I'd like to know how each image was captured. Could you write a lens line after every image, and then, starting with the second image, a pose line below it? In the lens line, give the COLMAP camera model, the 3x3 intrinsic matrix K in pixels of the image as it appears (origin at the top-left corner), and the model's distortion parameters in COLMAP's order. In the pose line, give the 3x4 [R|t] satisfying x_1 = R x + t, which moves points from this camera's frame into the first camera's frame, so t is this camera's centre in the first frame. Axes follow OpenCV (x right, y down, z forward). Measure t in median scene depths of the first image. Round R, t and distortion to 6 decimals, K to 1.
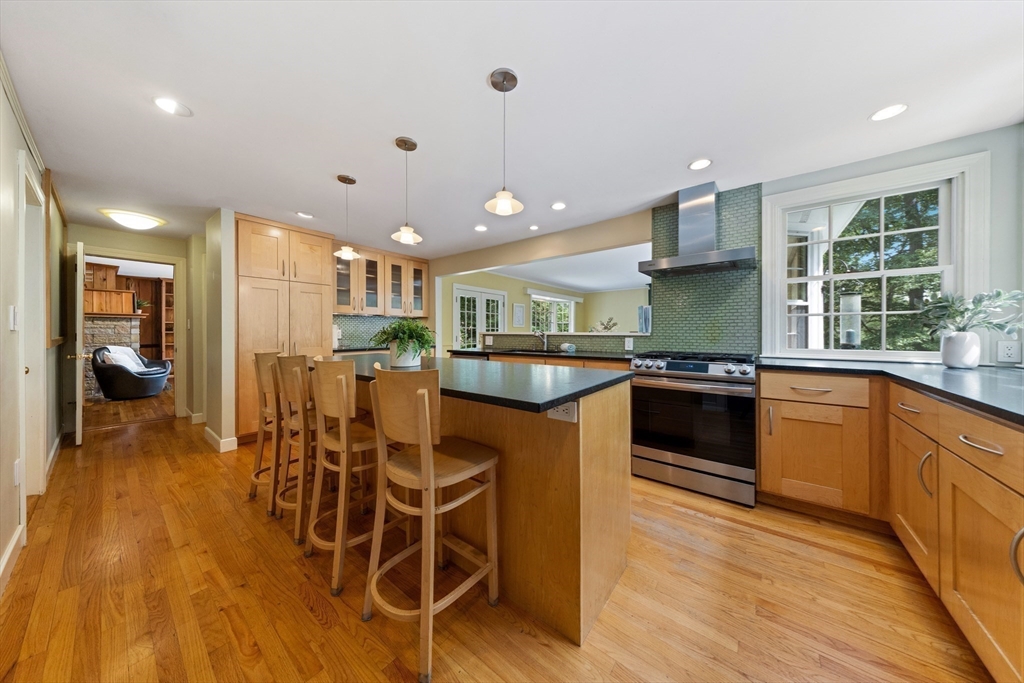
lens RADIAL K [[318.5, 0, 508.0], [0, 318.5, 333.0], [0, 0, 1]] dist [0.015842, -0.000001]
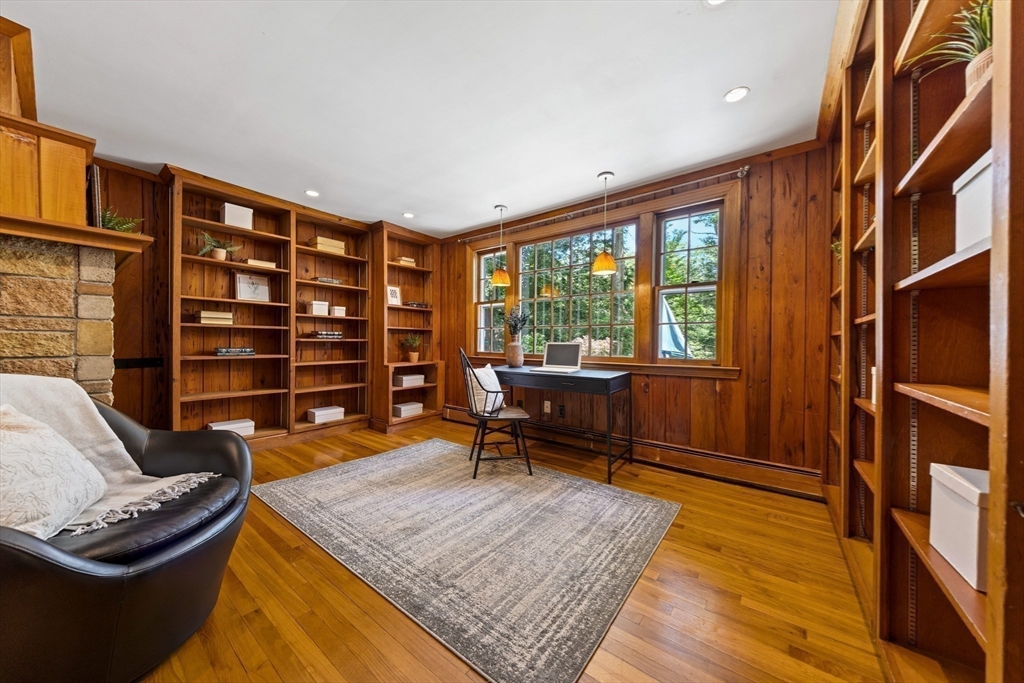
lens RADIAL K [[346.5, 0, 512.0], [0, 346.5, 341.5], [0, 0, 1]] dist [-0.000546, -0.000045]
pose [[0.999726, 0.007503, 0.022190, -0.852727], [-0.007383, 0.999958, -0.005494, 0.018487], [-0.022230, 0.005329, 0.999739, 0.744866]]
